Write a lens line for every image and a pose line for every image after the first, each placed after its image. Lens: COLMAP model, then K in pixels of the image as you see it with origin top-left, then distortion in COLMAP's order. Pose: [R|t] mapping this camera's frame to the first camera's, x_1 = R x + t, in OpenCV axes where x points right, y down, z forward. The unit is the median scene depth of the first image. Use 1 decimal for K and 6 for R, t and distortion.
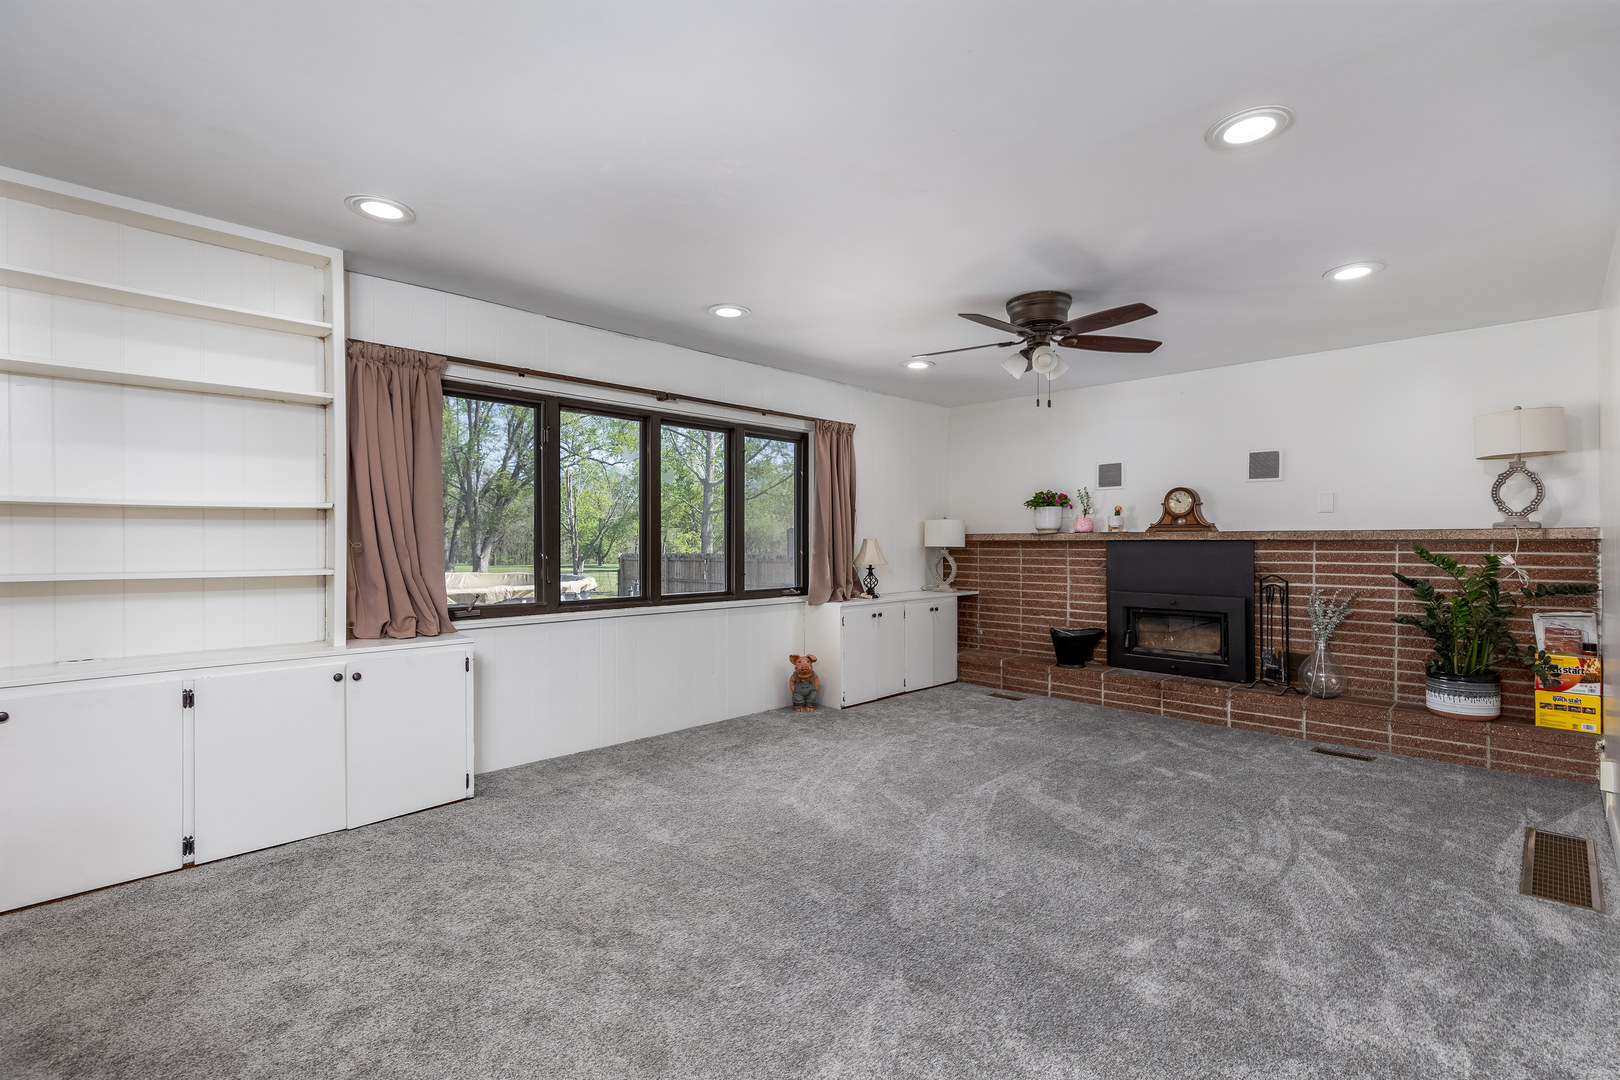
lens RADIAL K [[721.4, 0, 804.3], [0, 721.4, 542.4], [0, 0, 1]] dist [0.001995, 0.000335]
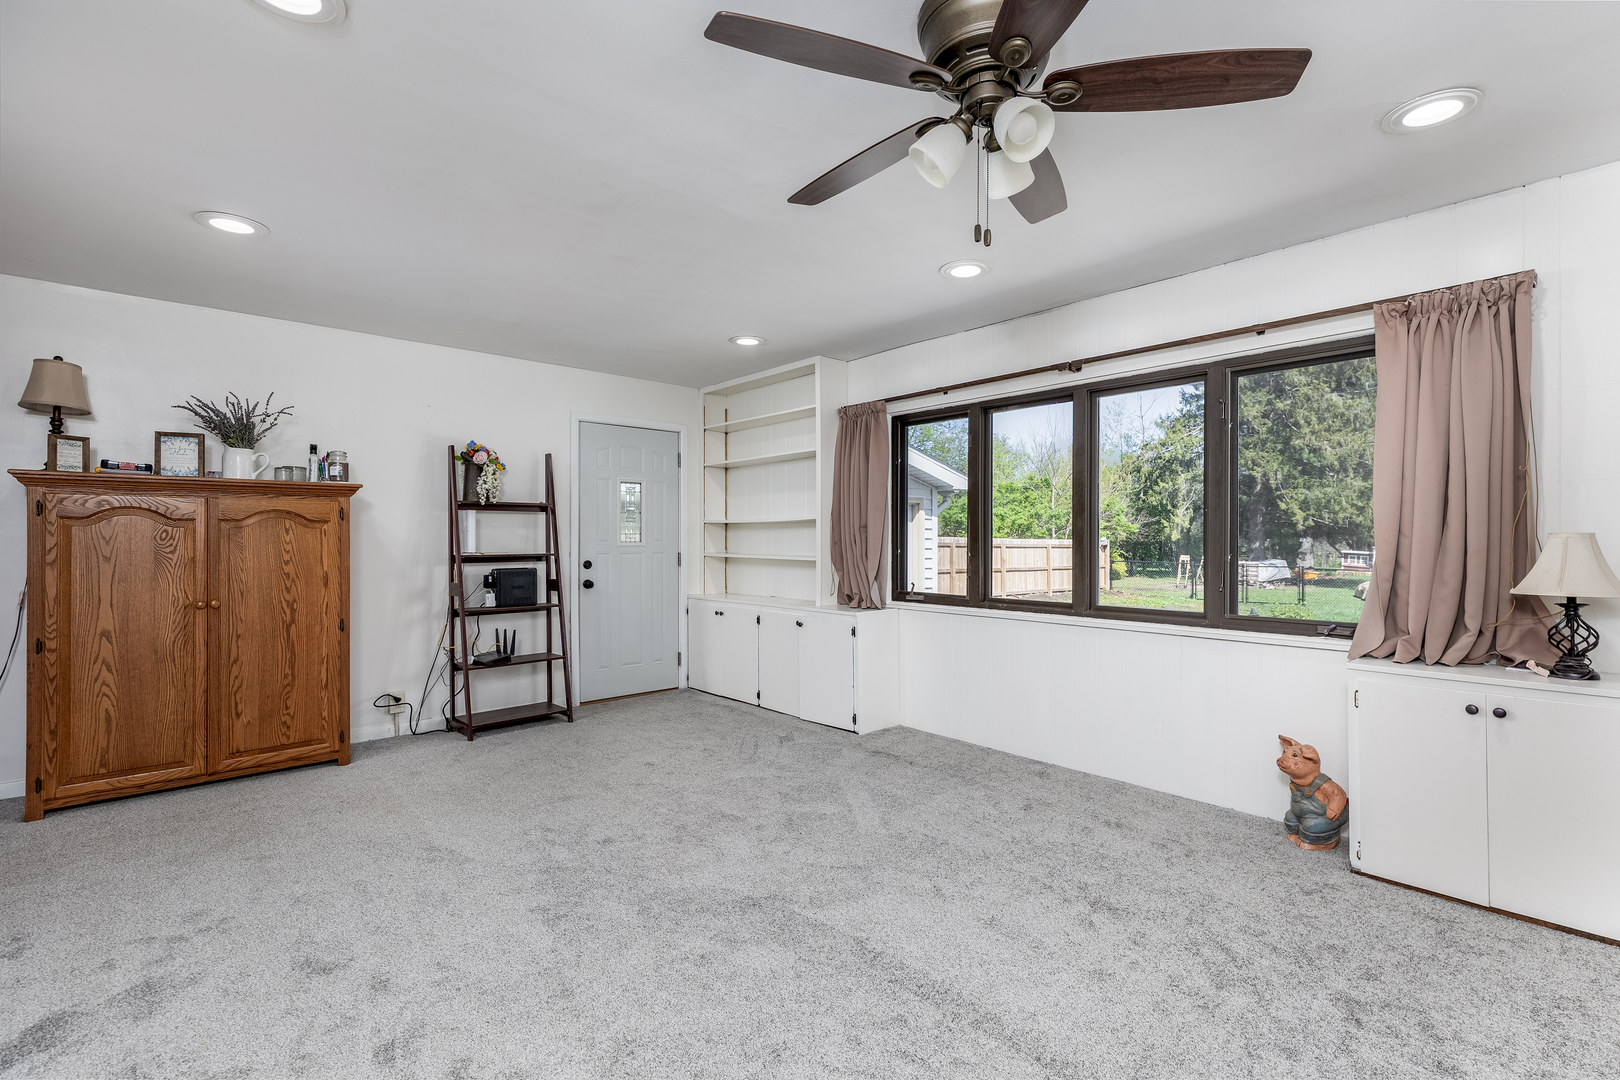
lens RADIAL K [[721.4, 0, 804.3], [0, 721.4, 542.4], [0, 0, 1]] dist [0.001995, 0.000335]
pose [[-0.056002, -0.005597, -0.998415, 0.741988], [-0.007805, 0.999956, -0.005168, 0.009136], [0.998400, 0.007503, -0.056043, 0.828549]]
